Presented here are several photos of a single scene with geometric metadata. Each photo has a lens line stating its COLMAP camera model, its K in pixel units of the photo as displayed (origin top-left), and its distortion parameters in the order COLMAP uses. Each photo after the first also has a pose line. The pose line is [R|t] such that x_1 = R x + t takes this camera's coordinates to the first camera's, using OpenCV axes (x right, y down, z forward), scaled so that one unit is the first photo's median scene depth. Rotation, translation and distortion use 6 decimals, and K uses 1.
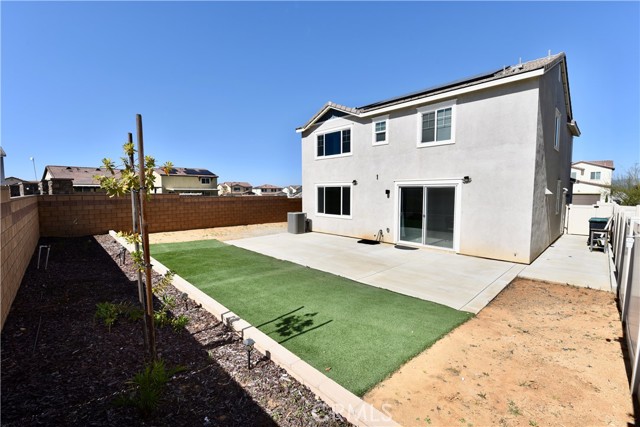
lens RADIAL K [[277.6, 0, 320.0], [0, 277.6, 215.7], [0, 0, 1]] dist [-0.000305, -0.003391]
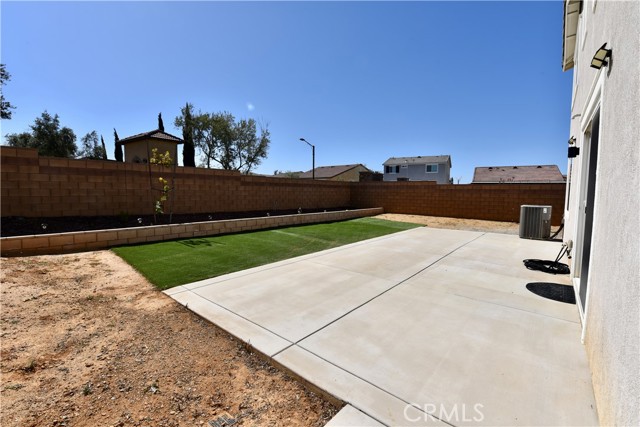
lens RADIAL K [[277.6, 0, 319.8], [0, 277.6, 211.1], [0, 0, 1]] dist [-0.000305, -0.003391]
pose [[0.090101, 0.071760, -0.993344, 1.107884], [-0.099759, 0.993035, 0.062689, 0.025811], [0.990924, 0.093447, 0.096632, 1.084554]]
